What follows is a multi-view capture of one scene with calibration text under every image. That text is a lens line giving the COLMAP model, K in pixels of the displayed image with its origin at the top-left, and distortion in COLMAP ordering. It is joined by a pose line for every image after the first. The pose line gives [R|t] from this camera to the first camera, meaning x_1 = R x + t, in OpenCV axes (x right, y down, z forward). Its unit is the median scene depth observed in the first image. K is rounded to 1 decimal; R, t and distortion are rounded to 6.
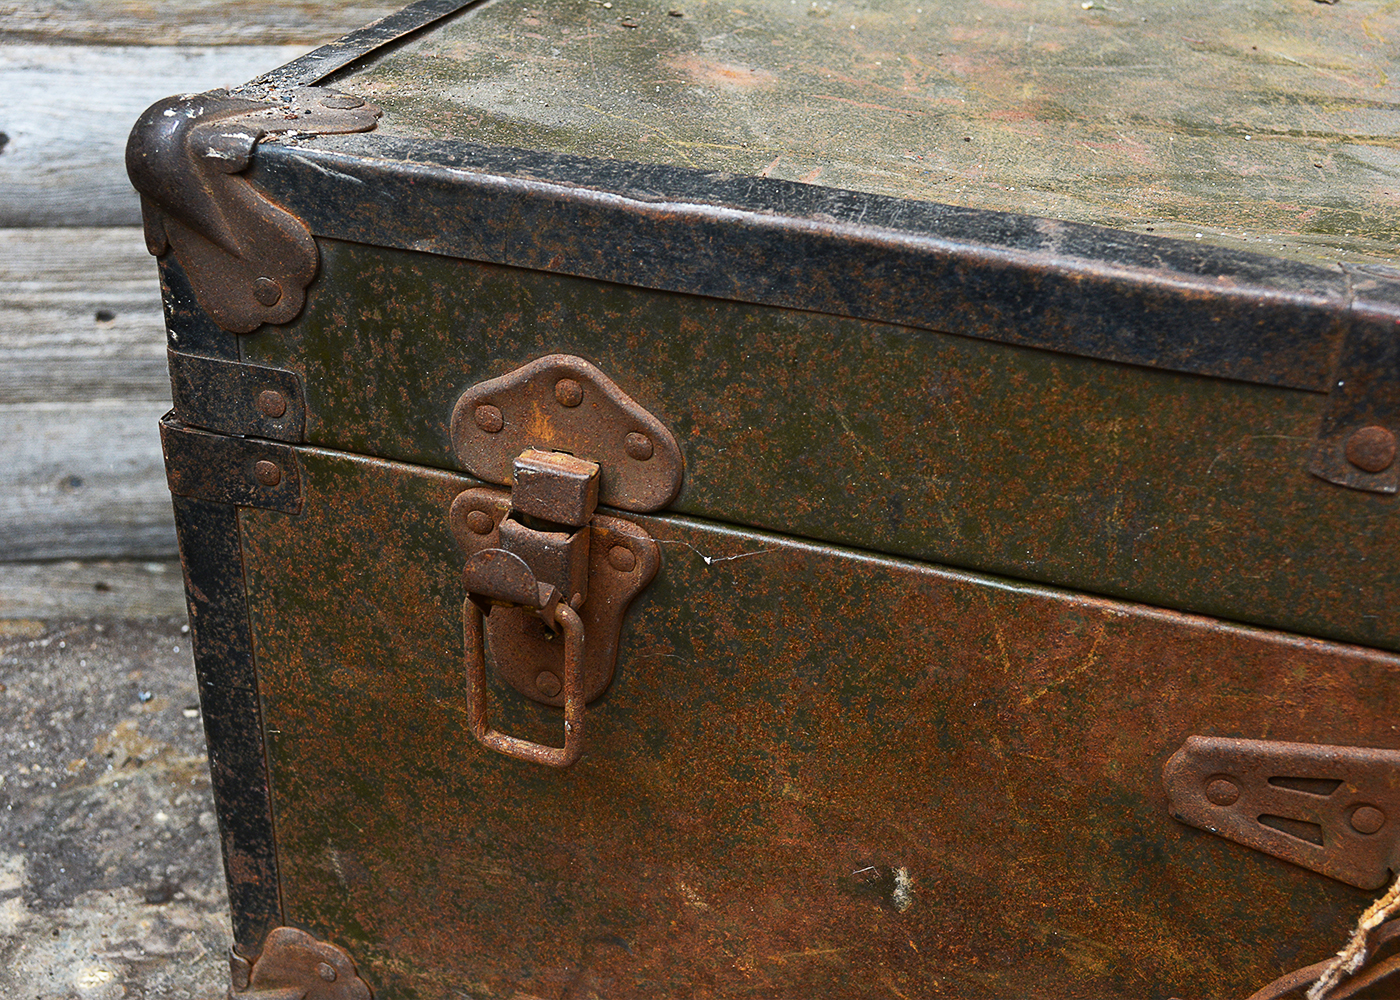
lens RADIAL K [[1686.5, 0, 700.0], [0, 1686.5, 500.0], [0, 0, 1]] dist [-0.034371, -0.024837]
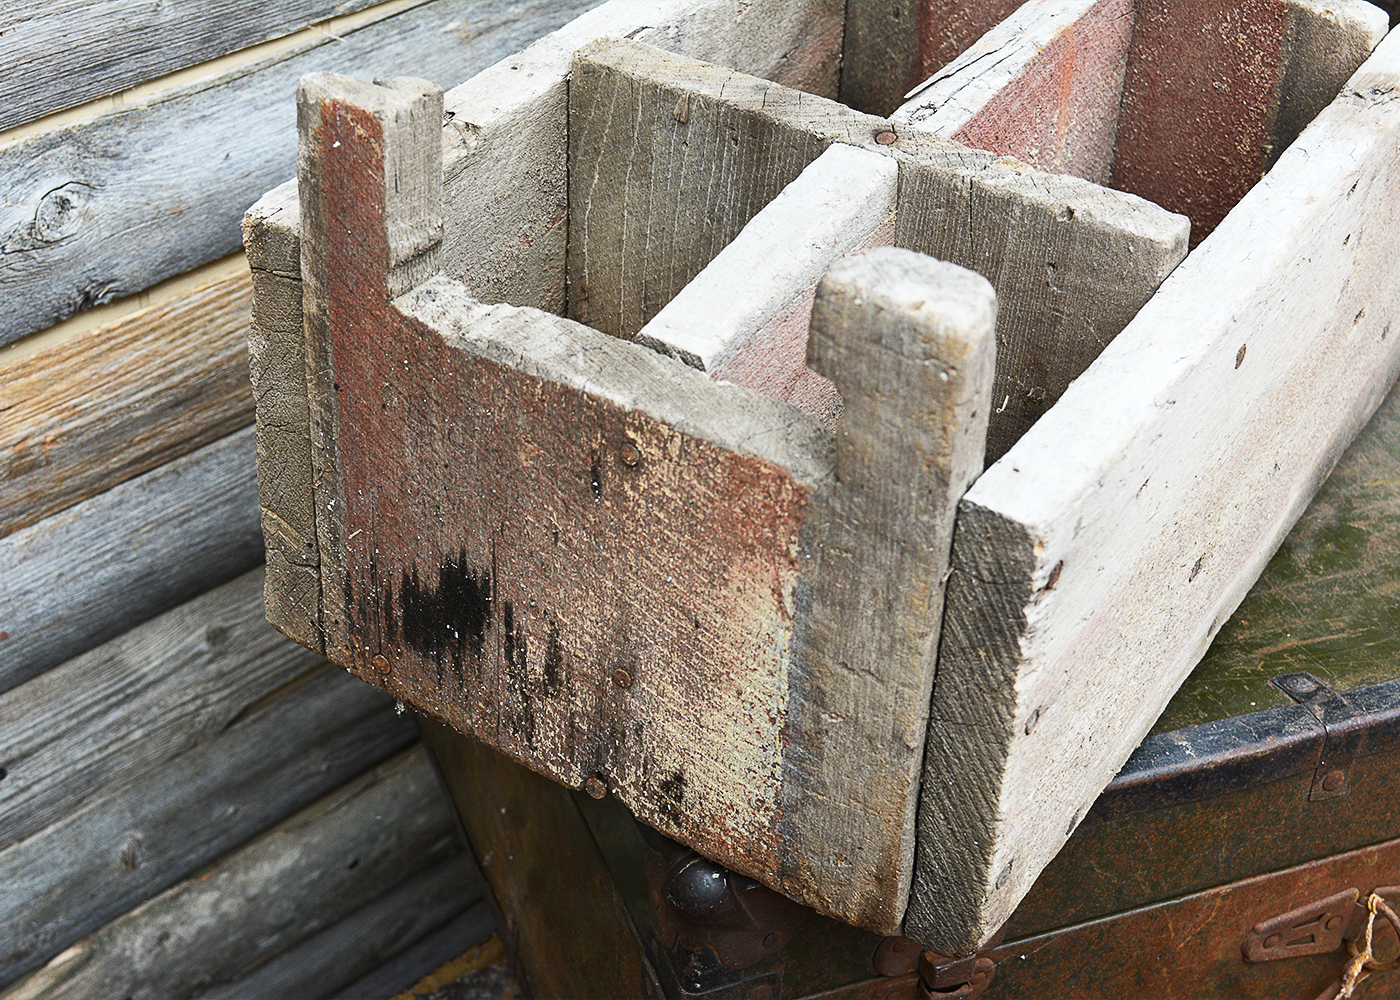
lens RADIAL K [[2286.1, 0, 733.6], [0, 2286.1, 481.2], [0, 0, 1]] dist [0.017922, -0.003305]
pose [[0.782714, -0.371136, 0.499617, -1.179237], [0.284148, 0.927297, 0.243680, -1.038069], [-0.553732, -0.048767, 0.831266, -0.728873]]
